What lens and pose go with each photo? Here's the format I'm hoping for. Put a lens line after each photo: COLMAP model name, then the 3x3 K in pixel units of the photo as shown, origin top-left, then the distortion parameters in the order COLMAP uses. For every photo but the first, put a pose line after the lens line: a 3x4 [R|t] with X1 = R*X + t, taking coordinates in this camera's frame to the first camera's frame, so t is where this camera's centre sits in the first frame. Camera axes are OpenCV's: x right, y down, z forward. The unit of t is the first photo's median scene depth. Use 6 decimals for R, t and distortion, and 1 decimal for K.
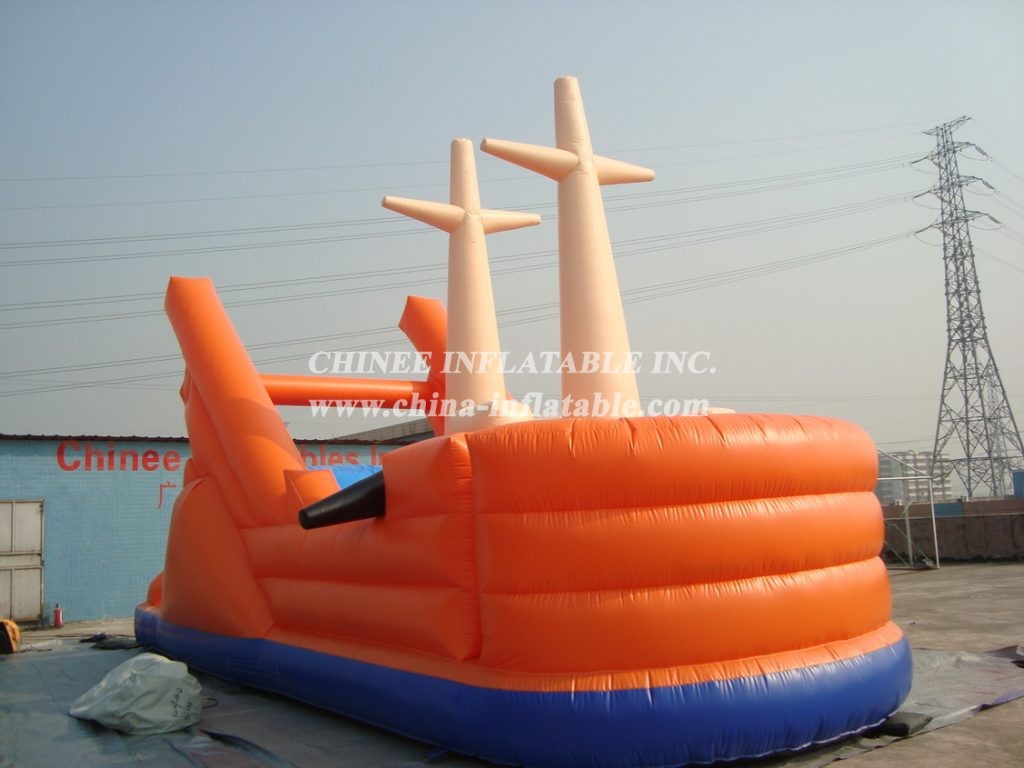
lens RADIAL K [[1059.3, 0, 512.0], [0, 1059.3, 384.0], [0, 0, 1]] dist [-0.259622, -0.006037]
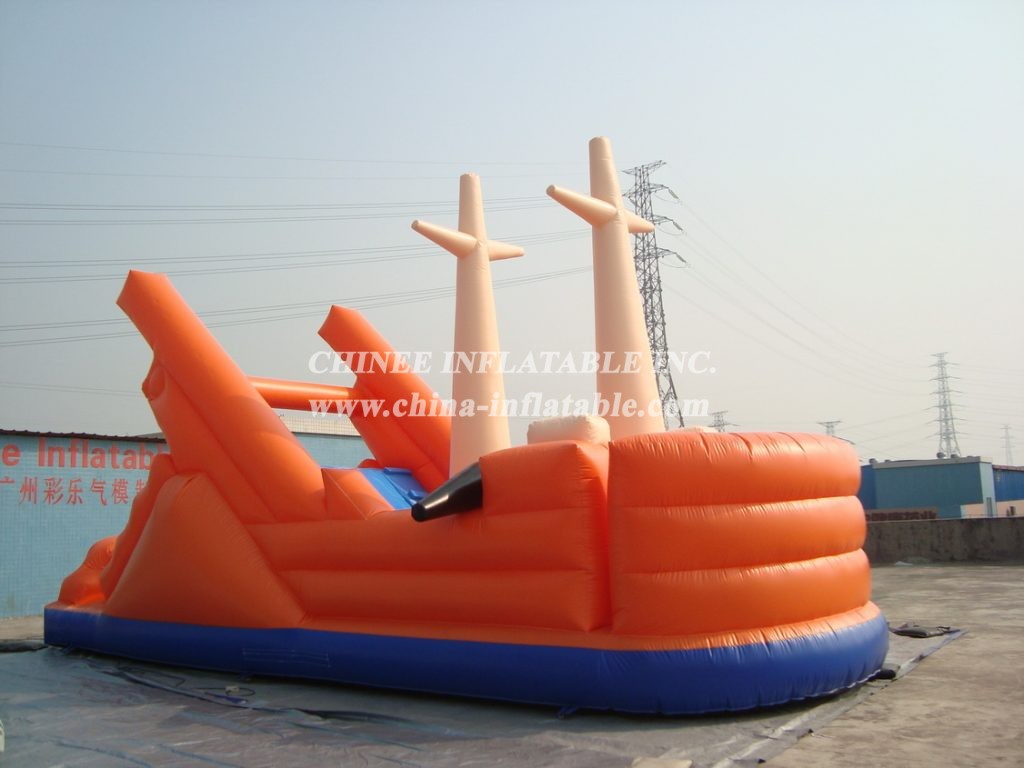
lens RADIAL K [[1059.3, 0, 512.0], [0, 1059.3, 384.0], [0, 0, 1]] dist [-0.259622, -0.006037]
pose [[0.964892, 0.033853, 0.260455, -0.344360], [-0.032883, 0.999427, -0.008083, -0.004505], [-0.260579, -0.000765, 0.965452, -0.103173]]
